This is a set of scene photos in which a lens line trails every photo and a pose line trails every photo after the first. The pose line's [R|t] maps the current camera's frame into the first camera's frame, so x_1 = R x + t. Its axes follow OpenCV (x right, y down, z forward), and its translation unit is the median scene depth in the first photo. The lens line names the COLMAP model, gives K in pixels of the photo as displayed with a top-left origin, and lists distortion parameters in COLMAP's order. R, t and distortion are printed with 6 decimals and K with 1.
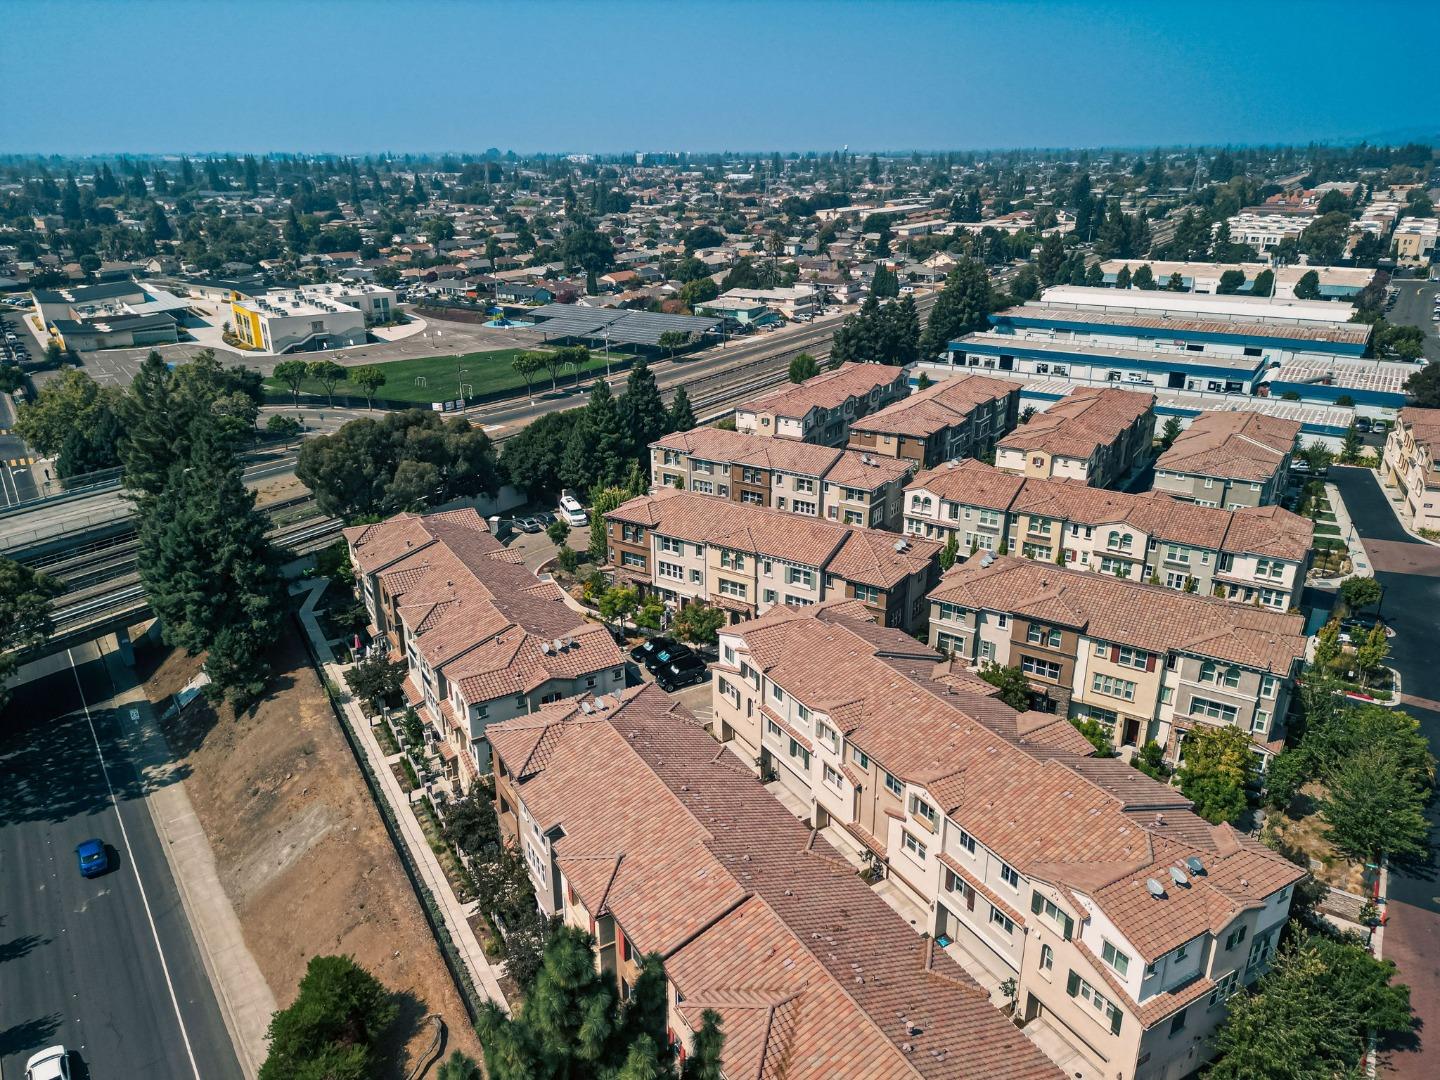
lens RADIAL K [[1000.4, 0, 712.1], [0, 1000.4, 541.0], [0, 0, 1]] dist [0.049863, -0.046068]
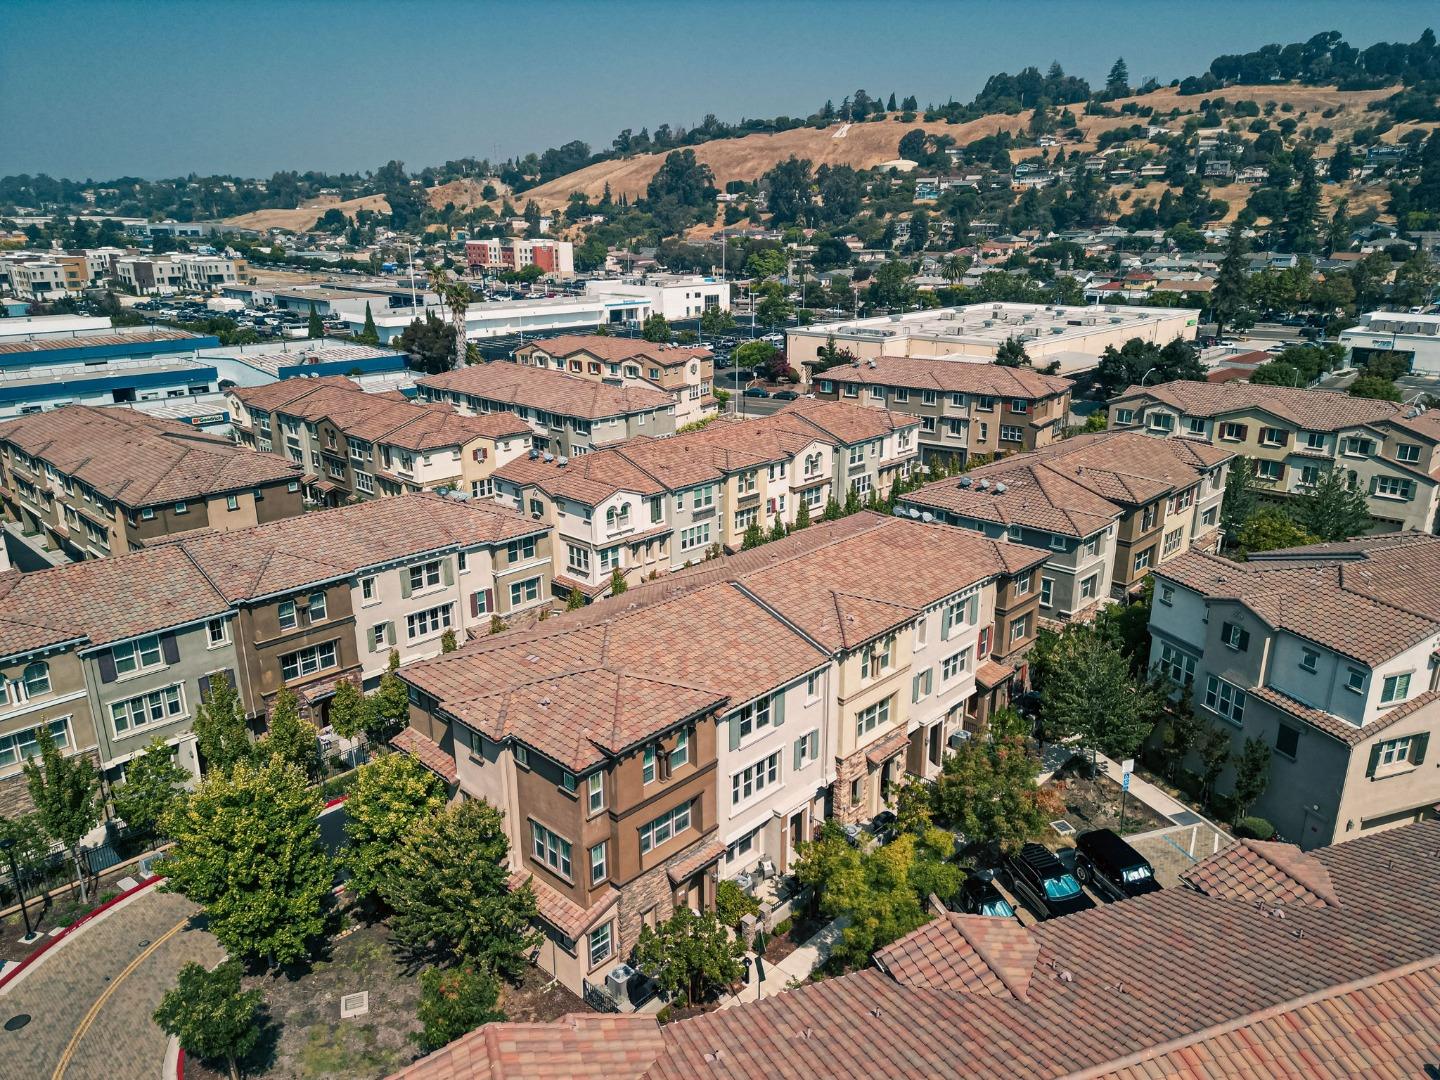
lens RADIAL K [[1000.4, 0, 726.2], [0, 1000.4, 549.3], [0, 0, 1]] dist [0.049863, -0.046068]
pose [[0.165952, -0.303590, 0.938239, -0.320851], [0.354465, 0.906207, 0.230528, -0.123387], [-0.920225, 0.294317, 0.257999, 0.718147]]
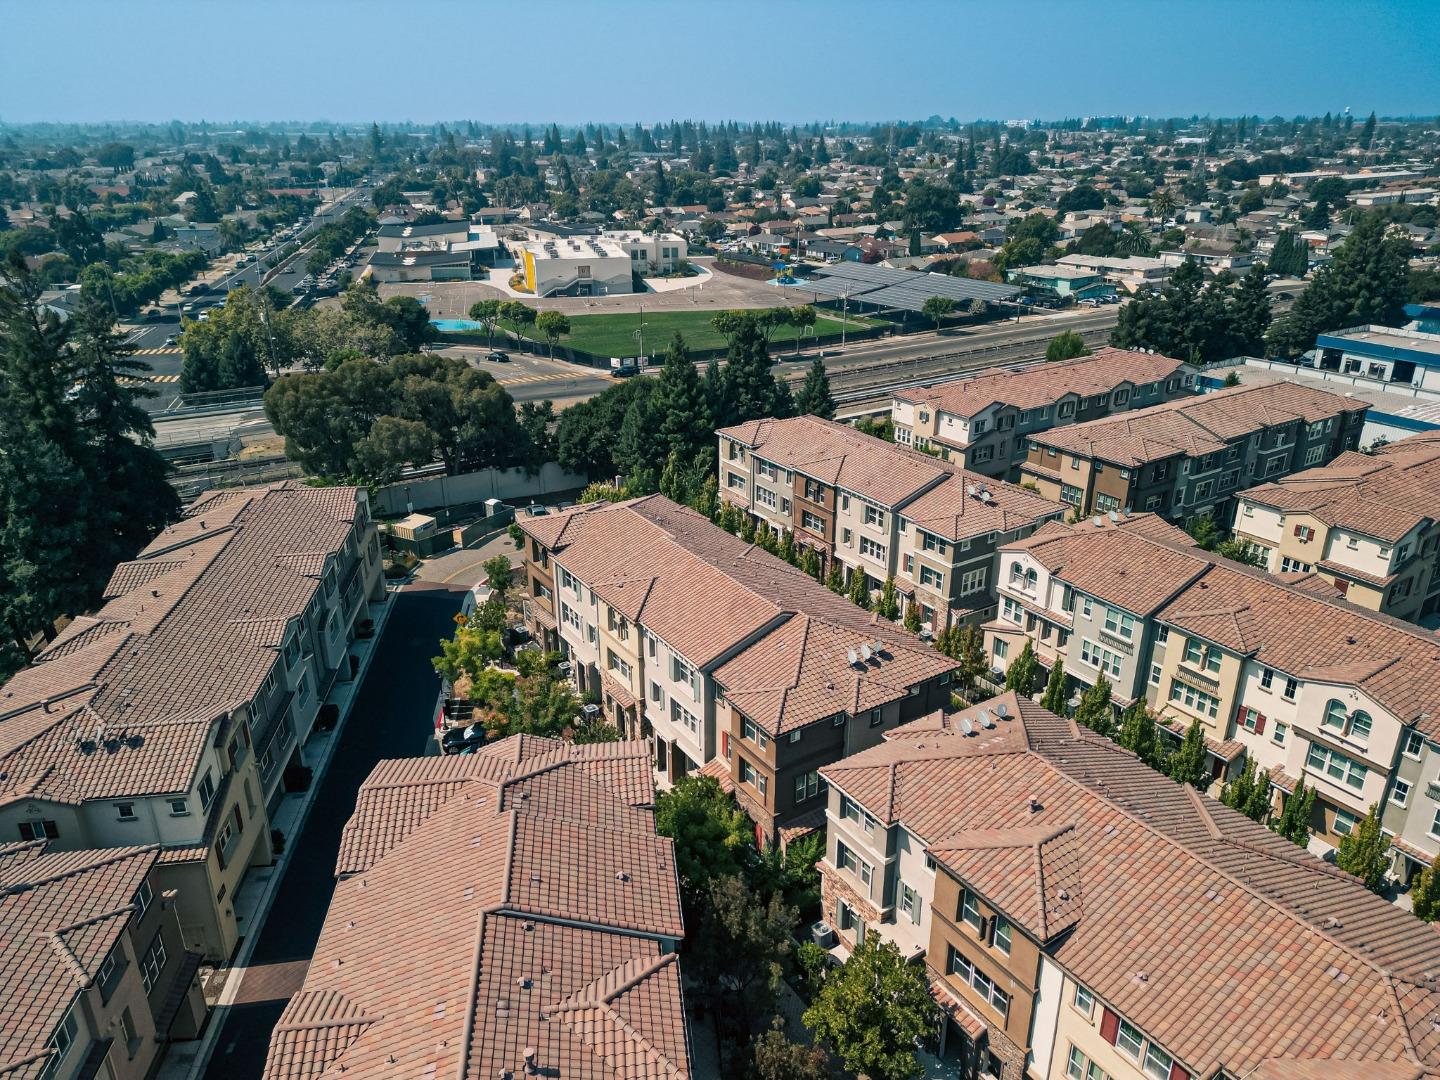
lens RADIAL K [[1000.4, 0, 719.7], [0, 1000.4, 543.1], [0, 0, 1]] dist [0.049863, -0.046068]
pose [[0.919908, 0.153234, -0.360954, 0.233203], [-0.143143, 0.988189, 0.054705, -0.058667], [0.365073, 0.001345, 0.930978, 0.333826]]
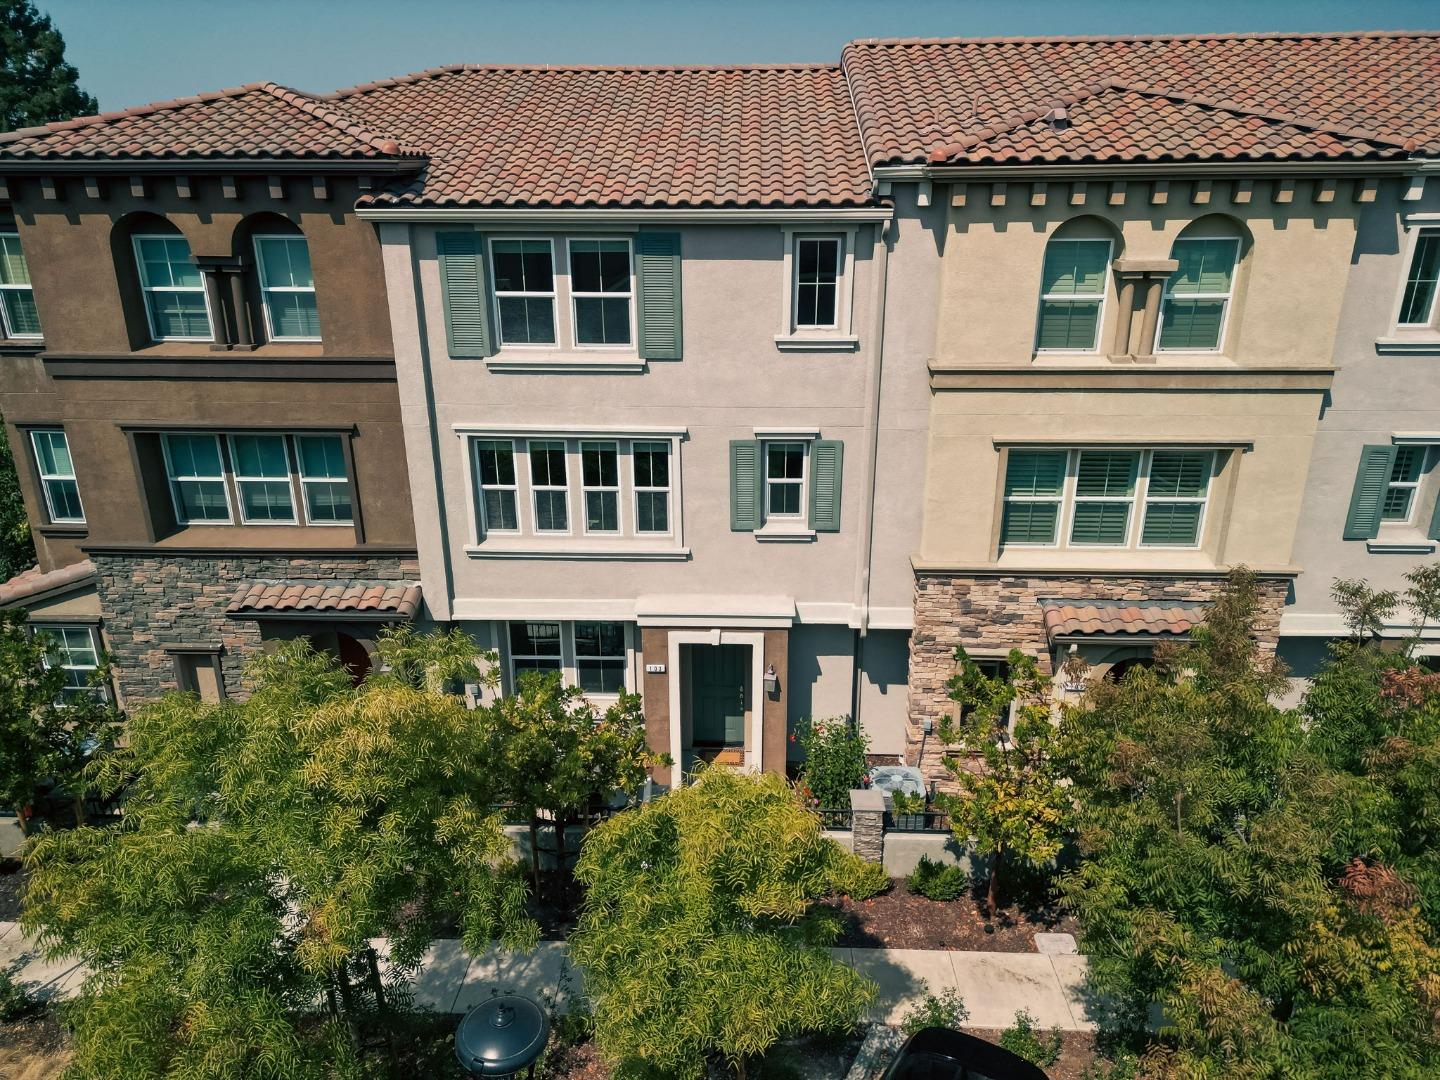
lens RADIAL K [[1000.4, 0, 726.9], [0, 1000.4, 540.1], [0, 0, 1]] dist [0.049863, -0.046068]
pose [[0.844349, -0.183093, 0.503540, -0.079119], [0.191055, 0.980908, 0.036305, 0.029411], [-0.500573, 0.065550, 0.863209, 0.704792]]
